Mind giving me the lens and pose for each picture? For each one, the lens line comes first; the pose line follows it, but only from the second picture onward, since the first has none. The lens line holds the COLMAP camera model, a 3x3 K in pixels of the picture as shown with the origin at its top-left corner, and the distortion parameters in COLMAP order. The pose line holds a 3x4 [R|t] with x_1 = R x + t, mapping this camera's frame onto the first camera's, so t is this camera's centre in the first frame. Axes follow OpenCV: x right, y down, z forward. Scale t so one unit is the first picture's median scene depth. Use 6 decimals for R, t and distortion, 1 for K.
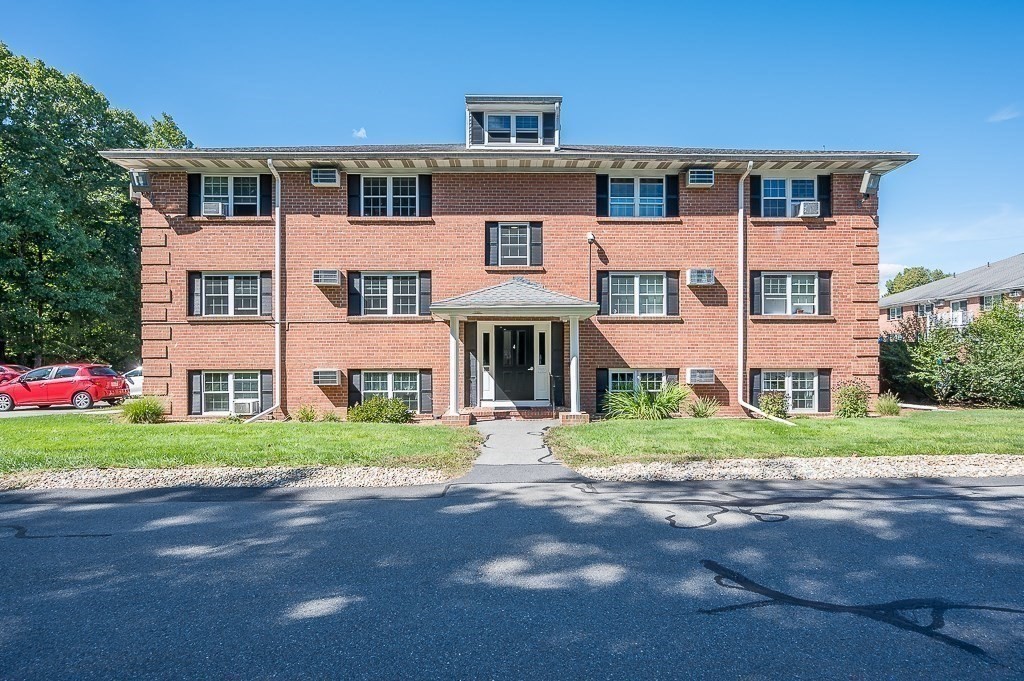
lens RADIAL K [[561.6, 0, 506.8], [0, 561.6, 348.4], [0, 0, 1]] dist [-0.001326, -0.000965]
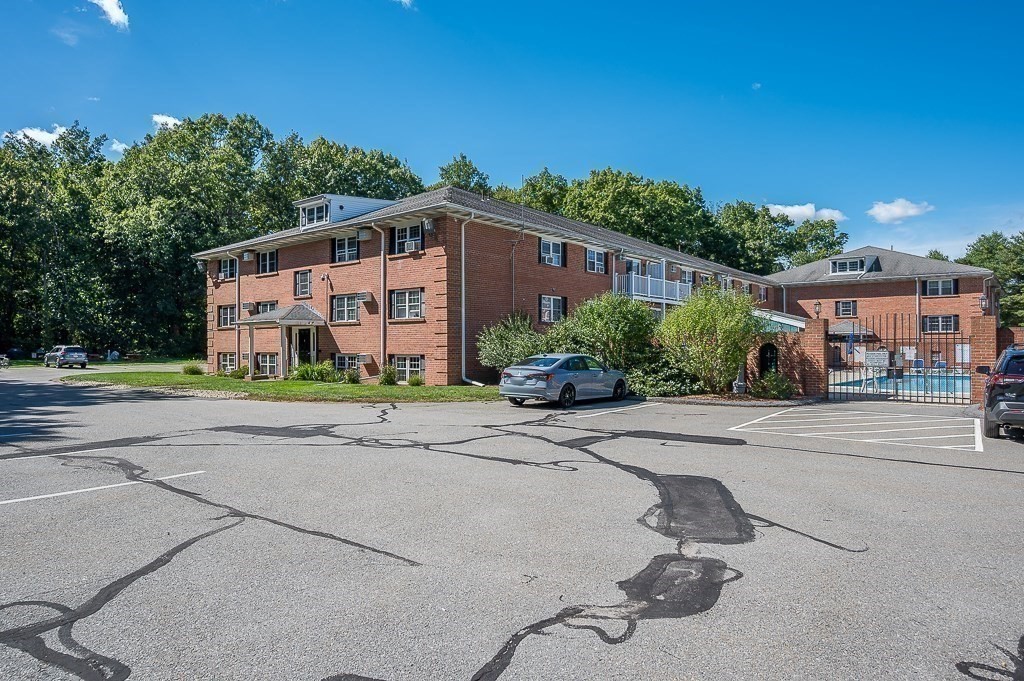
lens RADIAL K [[621.0, 0, 510.5], [0, 621.0, 337.7], [0, 0, 1]] dist [0.006263, 0.000498]
pose [[0.760709, -0.007648, -0.649048, 1.789627], [0.004631, 0.999969, -0.006356, 0.003523], [0.649077, 0.001829, 0.760721, -0.073412]]
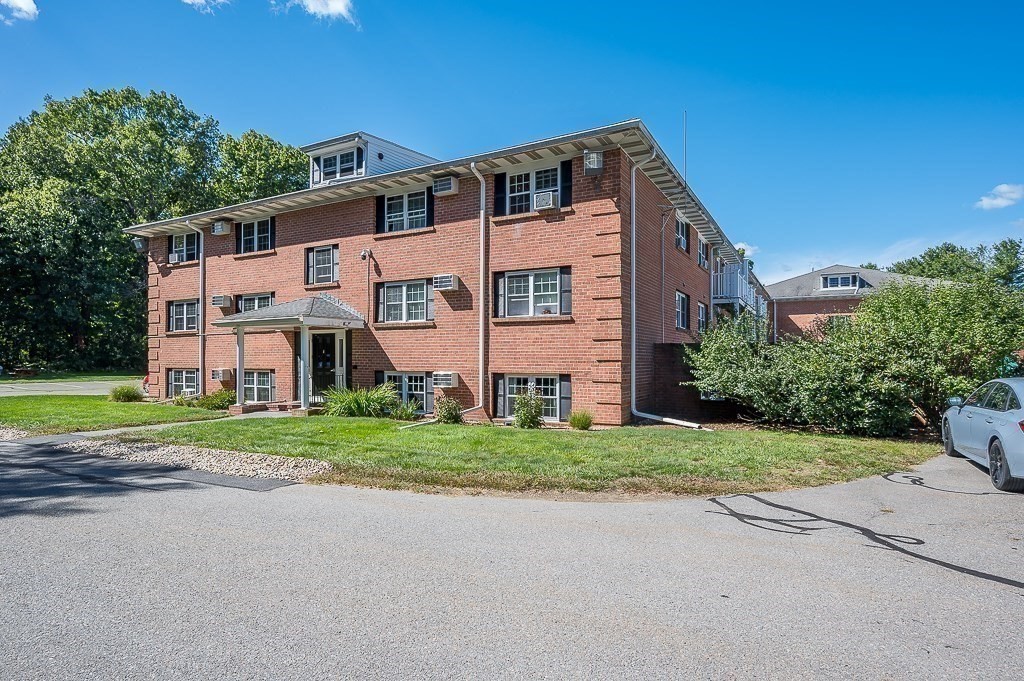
lens RADIAL K [[561.6, 0, 502.9], [0, 561.6, 357.7], [0, 0, 1]] dist [-0.001326, -0.000965]
pose [[0.861579, 0.001764, -0.507621, 0.945202], [-0.000969, 0.999998, 0.001830, 0.007799], [0.507623, -0.001085, 0.861578, 0.168958]]
